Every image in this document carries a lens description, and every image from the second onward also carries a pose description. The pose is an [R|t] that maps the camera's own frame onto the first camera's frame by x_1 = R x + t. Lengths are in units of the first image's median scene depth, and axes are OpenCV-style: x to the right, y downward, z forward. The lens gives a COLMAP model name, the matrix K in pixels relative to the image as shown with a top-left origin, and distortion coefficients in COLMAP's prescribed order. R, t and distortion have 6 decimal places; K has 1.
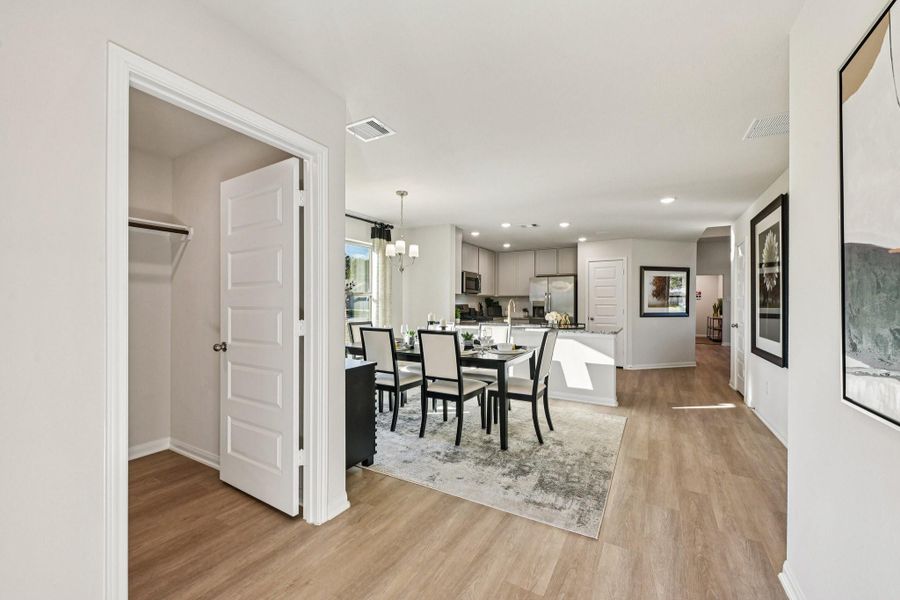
lens RADIAL K [[356.0, 0, 452.5], [0, 356.0, 301.4], [0, 0, 1]] dist [-0.000586, 0.000537]
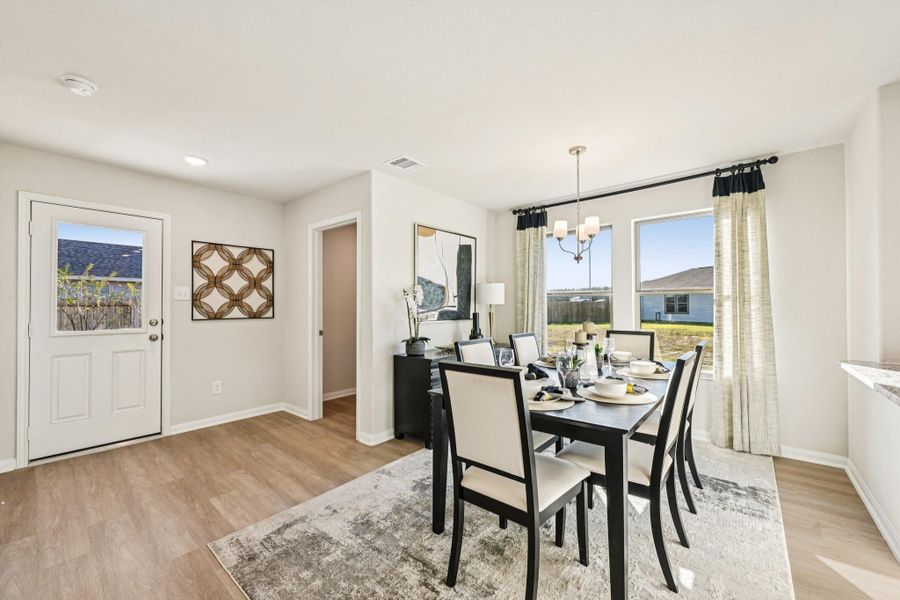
lens RADIAL K [[356.0, 0, 451.4], [0, 356.0, 303.1], [0, 0, 1]] dist [-0.000586, 0.000537]
pose [[-0.183106, -0.012767, -0.983010, 0.467508], [0.006137, 0.999881, -0.014129, 0.007198], [0.983074, -0.008619, -0.183006, 0.687789]]
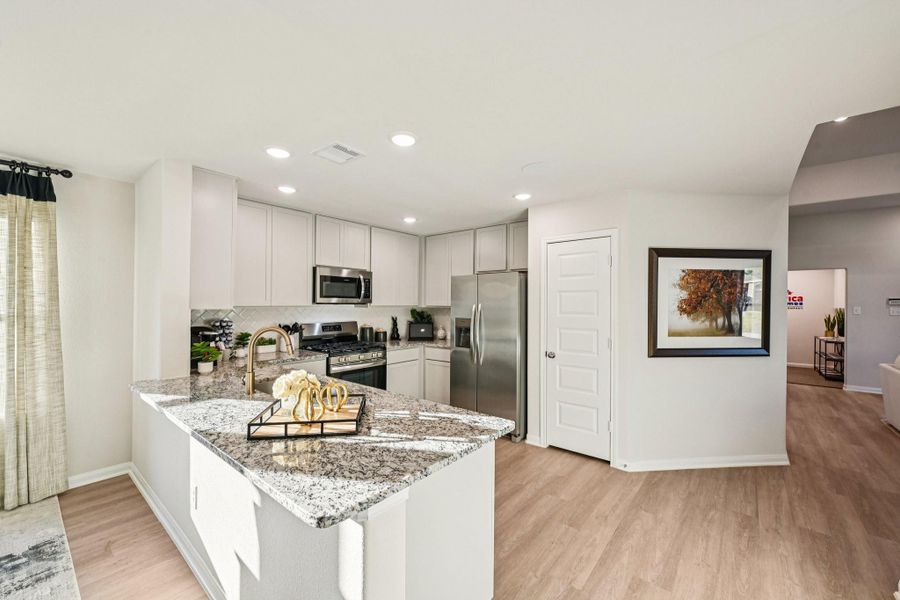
lens RADIAL K [[356.0, 0, 452.8], [0, 356.0, 302.4], [0, 0, 1]] dist [-0.000586, 0.000537]
pose [[0.985472, 0.001783, -0.169830, 0.473891], [-0.002139, 0.999996, -0.001912, -0.035428], [0.169826, 0.002248, 0.985472, 0.667037]]
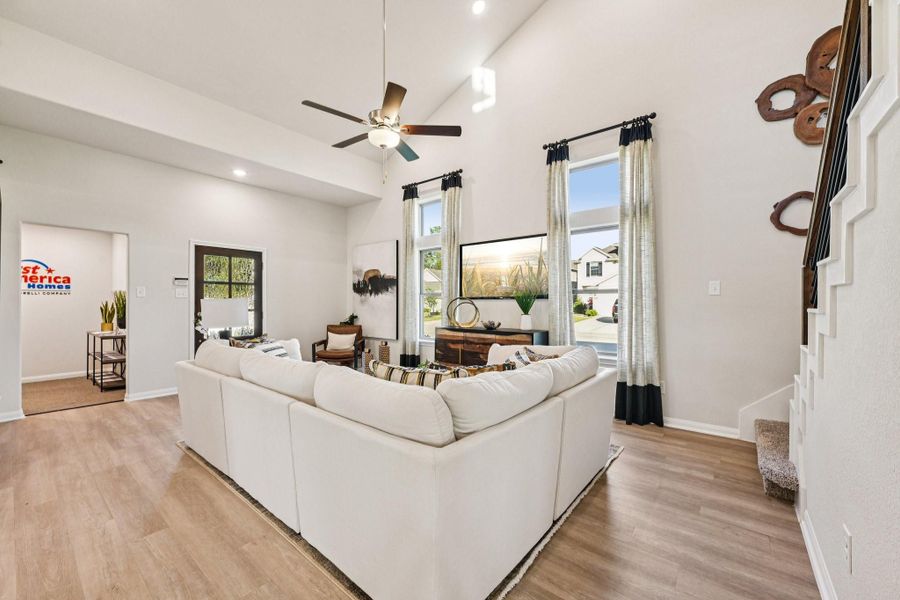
lens RADIAL K [[356.0, 0, 454.8], [0, 356.0, 300.5], [0, 0, 1]] dist [-0.000586, 0.000537]
pose [[0.155064, 0.000022, 0.987904, 0.840621], [0.000321, 1.000000, -0.000073, 0.008288], [-0.987904, 0.000328, 0.155064, 1.151751]]
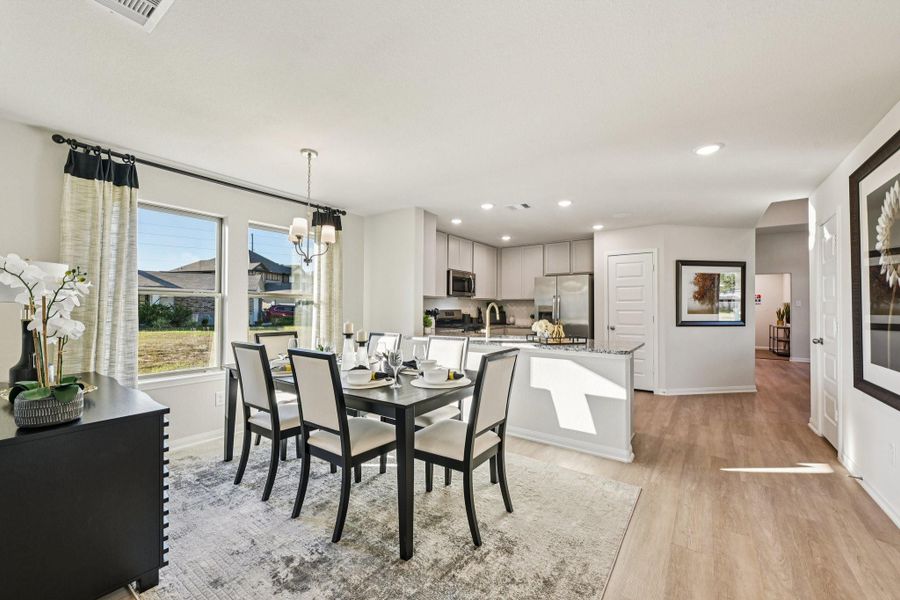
lens RADIAL K [[356.0, 0, 452.1], [0, 356.0, 301.8], [0, 0, 1]] dist [-0.000586, 0.000537]
pose [[0.994739, -0.000697, -0.102443, 0.168075], [-0.000702, 0.999907, -0.013616, 0.002401], [0.102443, 0.013616, 0.994646, 0.252902]]
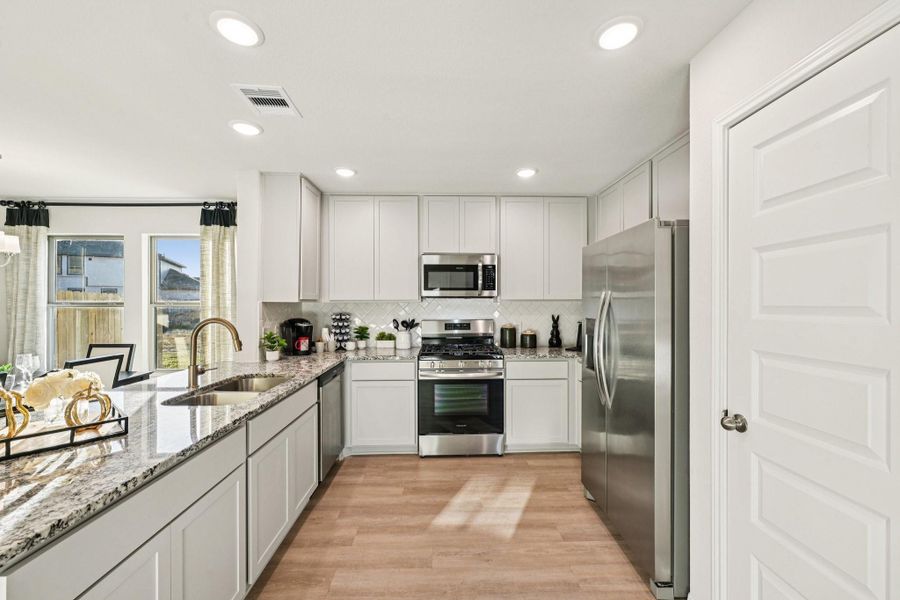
lens RADIAL K [[356.0, 0, 452.6], [0, 356.0, 303.2], [0, 0, 1]] dist [-0.000586, 0.000537]
pose [[0.519099, -0.001616, -0.854713, 0.663253], [0.004595, 0.999989, 0.000900, -0.022302], [0.854702, -0.004394, 0.519101, 1.083335]]
